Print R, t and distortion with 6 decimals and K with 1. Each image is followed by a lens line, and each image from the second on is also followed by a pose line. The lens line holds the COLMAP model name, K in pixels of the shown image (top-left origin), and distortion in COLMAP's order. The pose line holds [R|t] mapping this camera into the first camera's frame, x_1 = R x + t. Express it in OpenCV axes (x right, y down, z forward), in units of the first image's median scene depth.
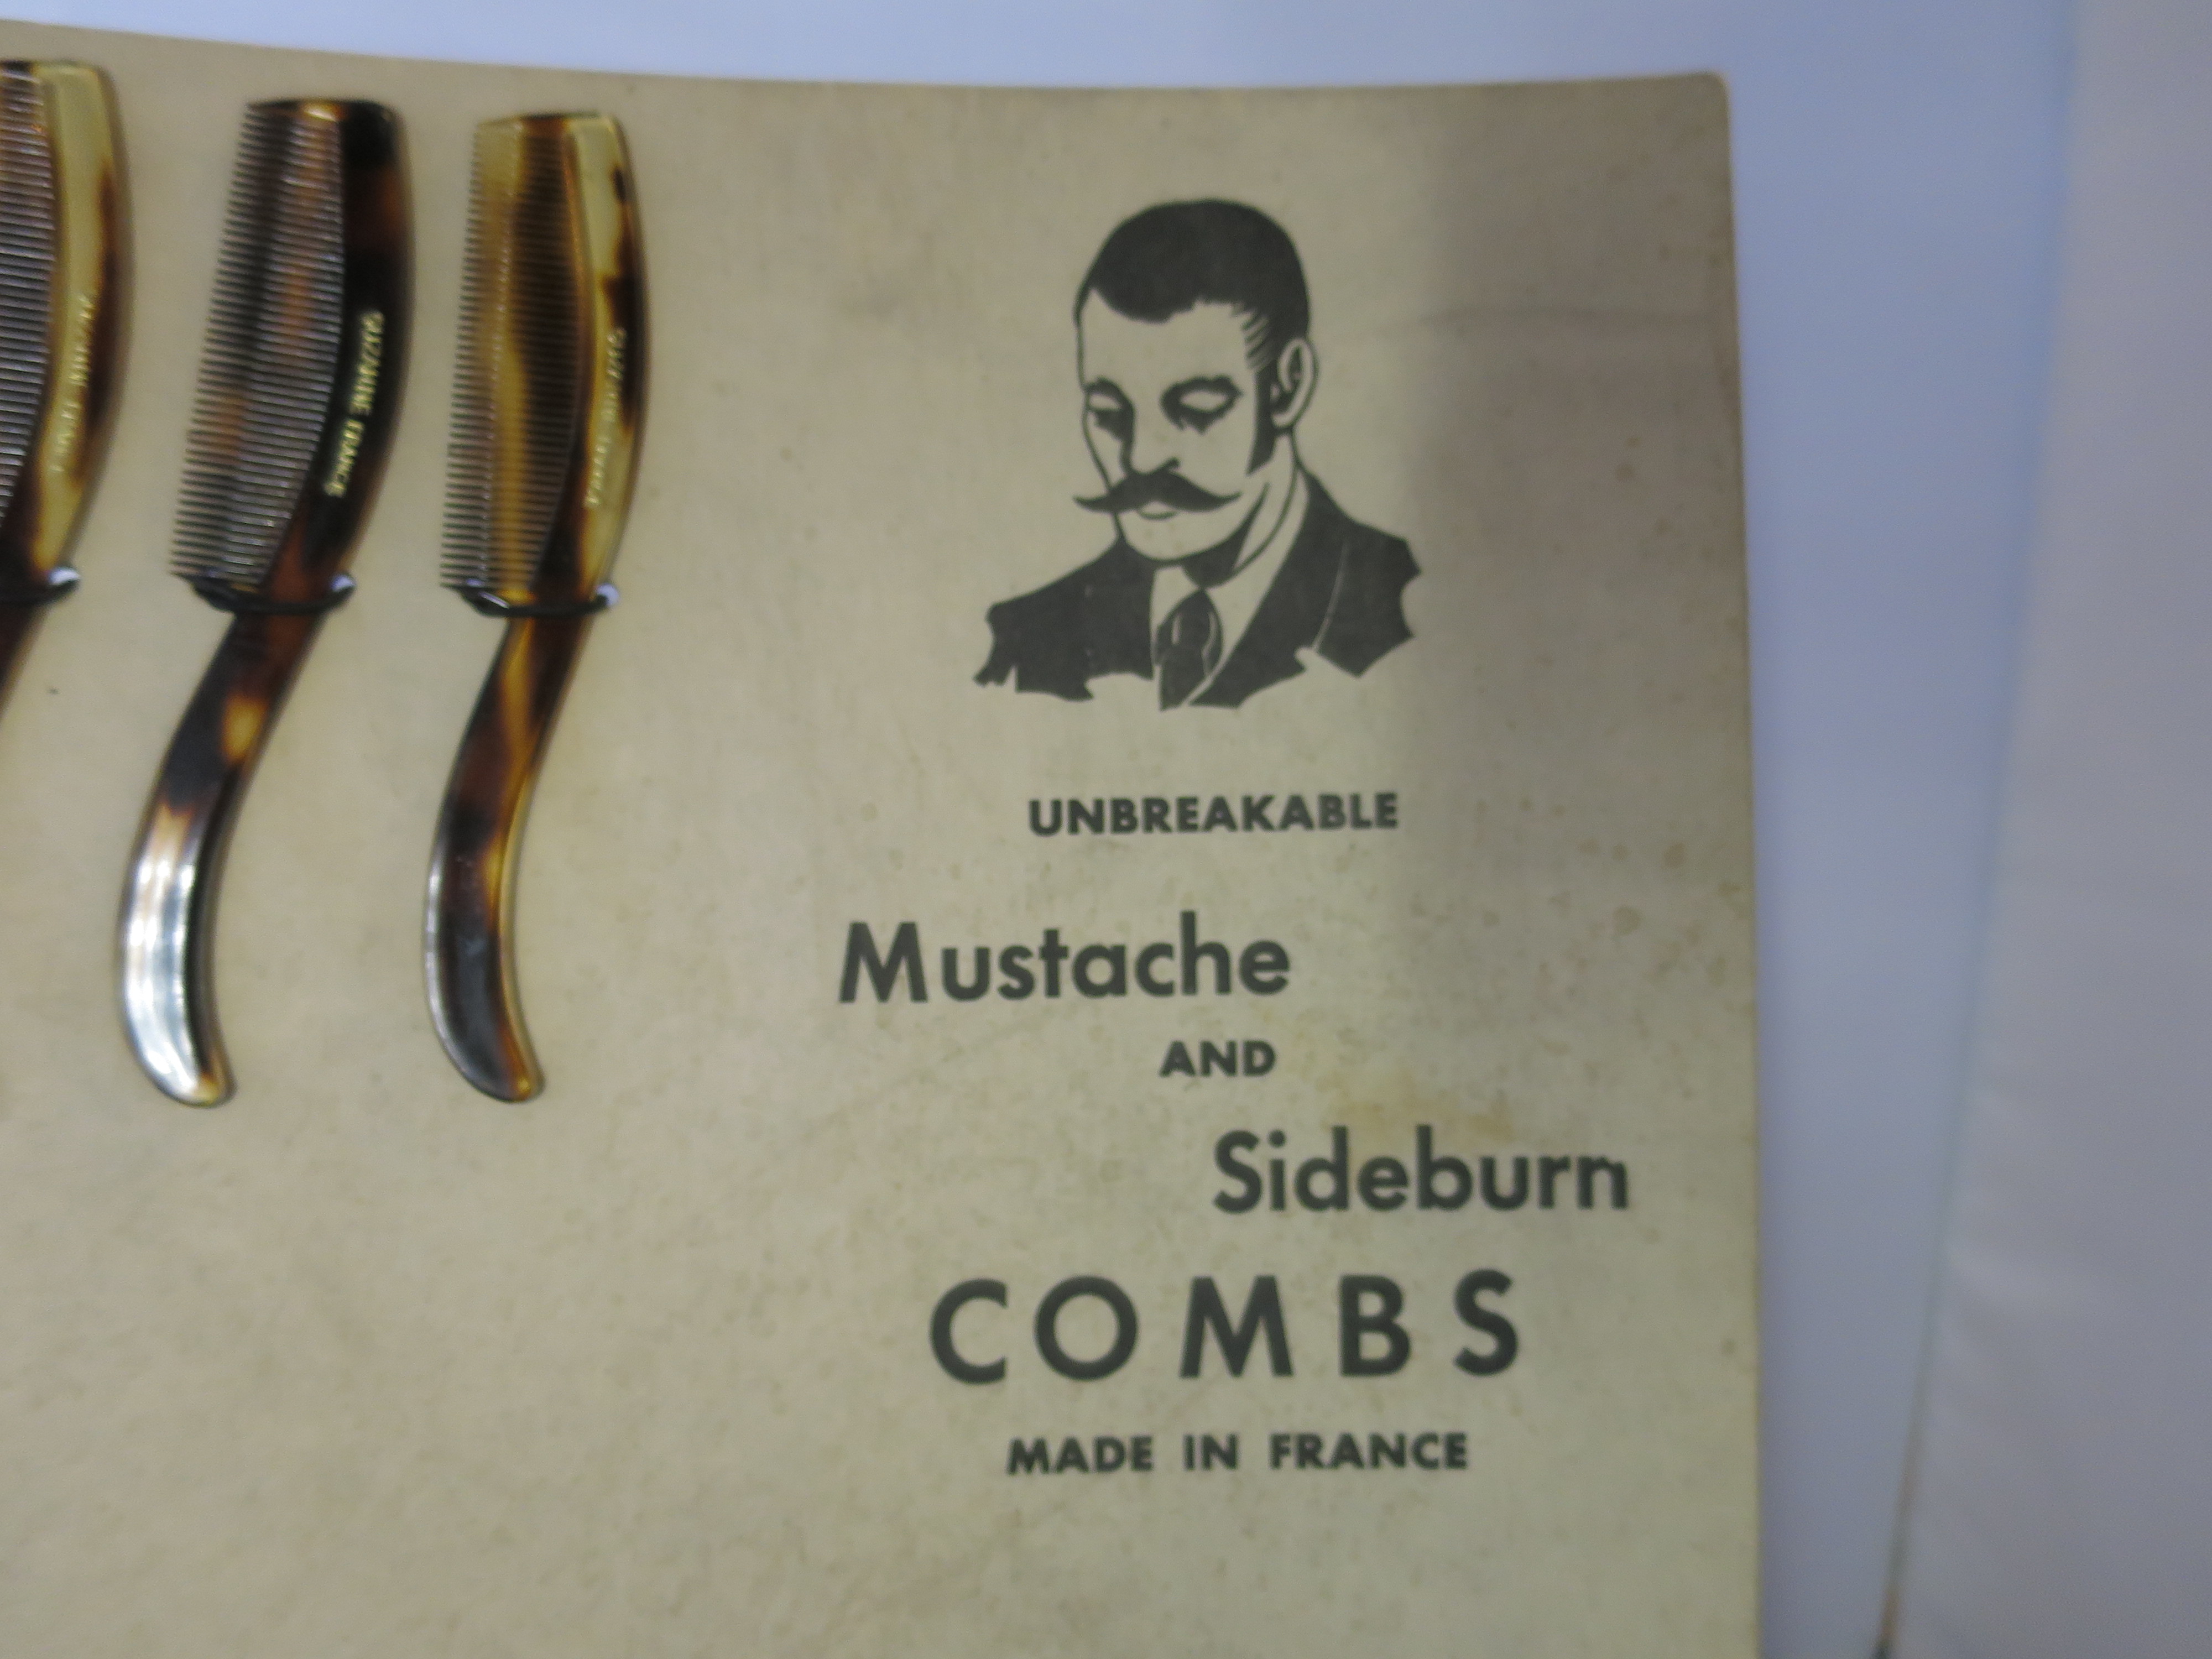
lens RADIAL K [[1573.3, 0, 1095.3], [0, 1573.3, 825.2], [0, 0, 1]] dist [-0.046151, 0.017583]
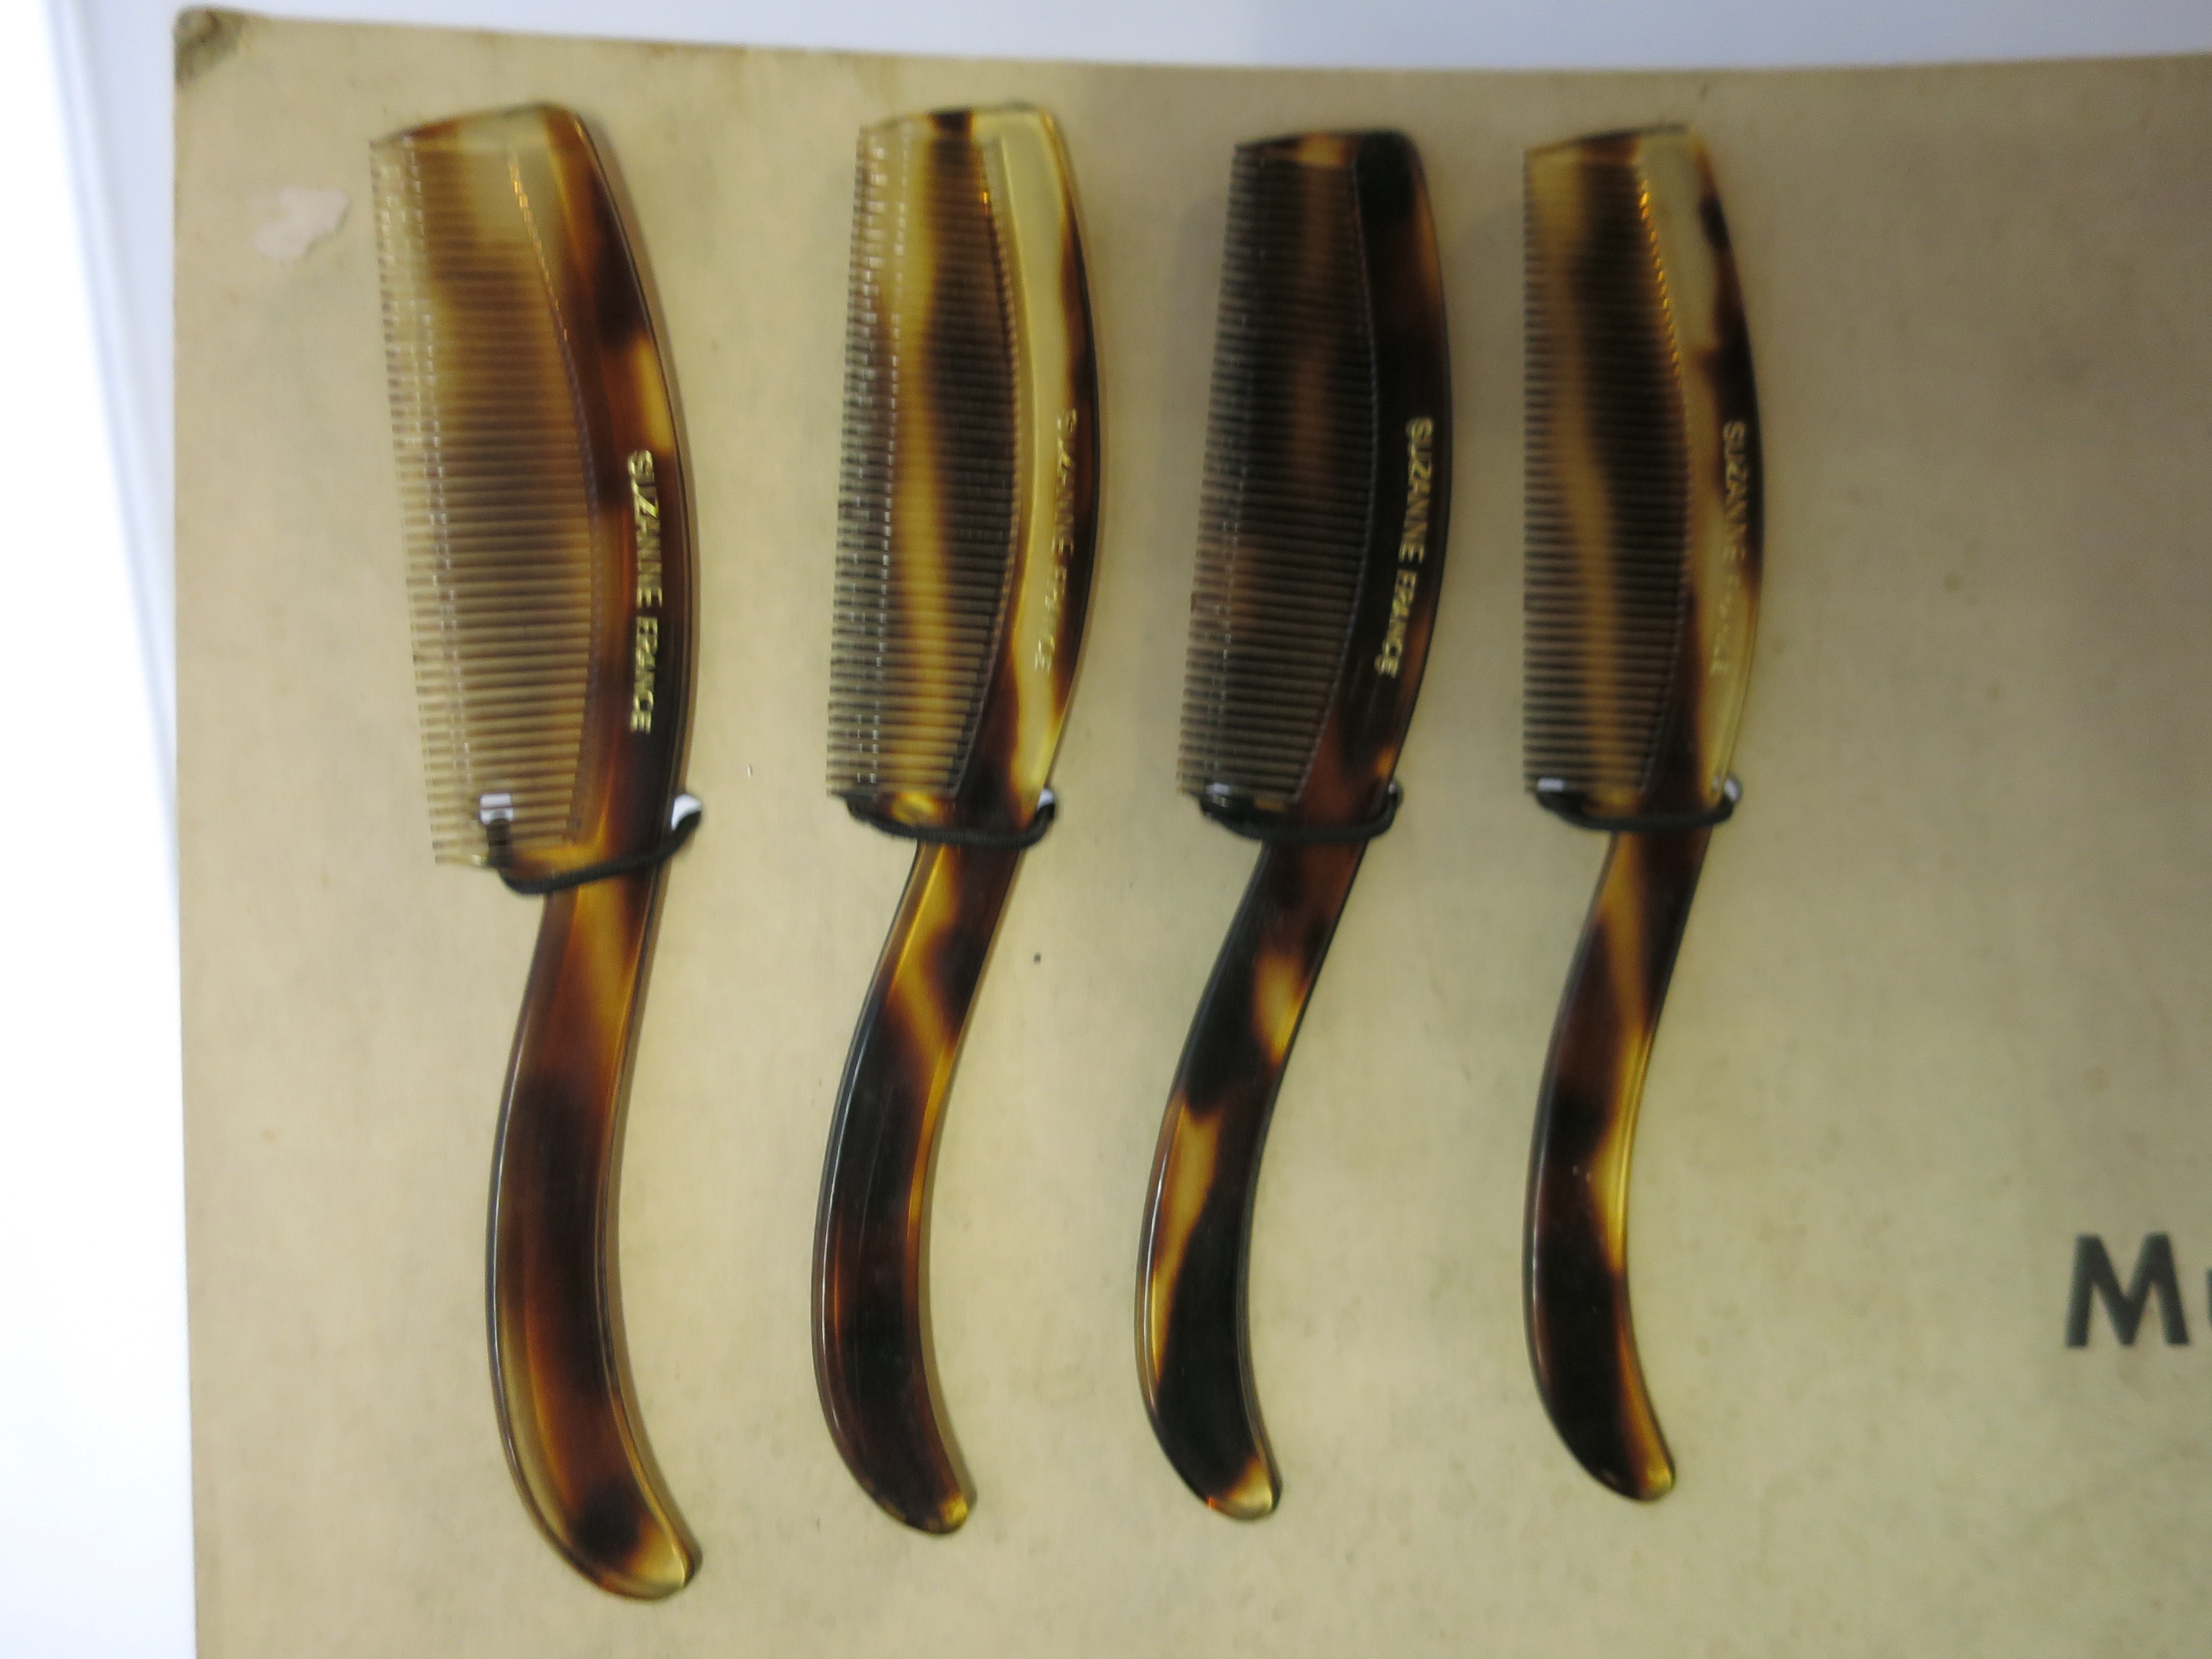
lens RADIAL K [[1573.3, 0, 1095.0], [0, 1573.3, 843.3], [0, 0, 1]] dist [-0.046151, 0.017583]
pose [[0.989713, -0.028205, -0.140259, -0.504870], [0.028434, 0.999596, -0.000376, -0.132057], [0.140213, -0.003616, 0.990115, 0.243876]]
